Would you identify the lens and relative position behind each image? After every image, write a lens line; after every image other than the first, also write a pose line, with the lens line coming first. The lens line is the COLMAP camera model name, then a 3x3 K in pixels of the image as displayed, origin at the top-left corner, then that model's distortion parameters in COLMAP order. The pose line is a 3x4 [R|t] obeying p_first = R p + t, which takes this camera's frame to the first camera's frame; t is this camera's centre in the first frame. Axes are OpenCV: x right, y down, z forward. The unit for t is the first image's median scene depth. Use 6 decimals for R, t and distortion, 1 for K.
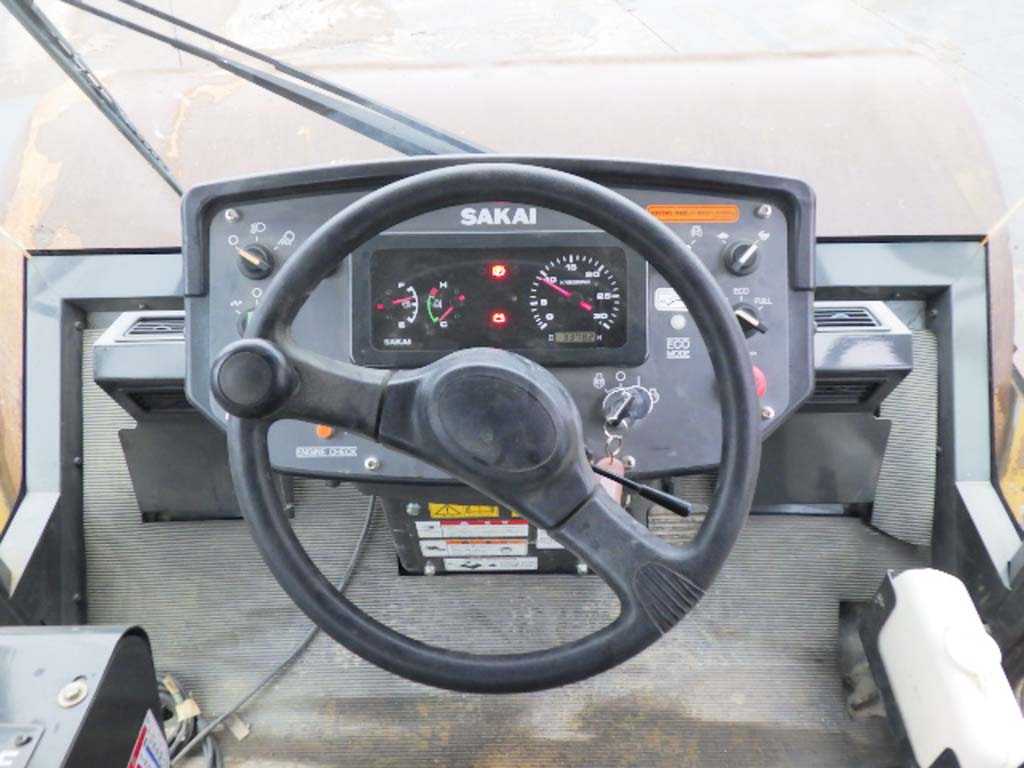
lens RADIAL K [[845.4, 0, 508.1], [0, 845.4, 382.1], [0, 0, 1]] dist [0.010305, -0.000354]
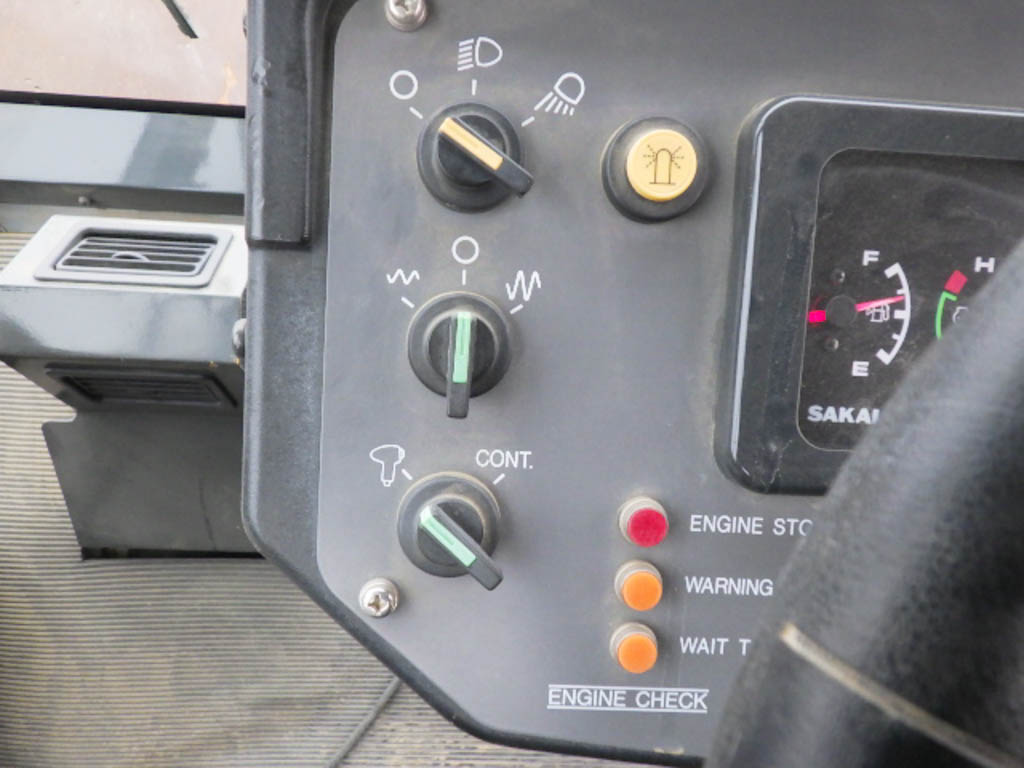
lens RADIAL K [[845.4, 0, 516.7], [0, 845.4, 385.0], [0, 0, 1]] dist [0.010305, -0.000354]
pose [[0.994625, 0.060273, 0.084196, -0.301128], [-0.070337, 0.990010, 0.122200, -0.094734], [-0.075989, -0.127466, 0.988928, 0.652054]]
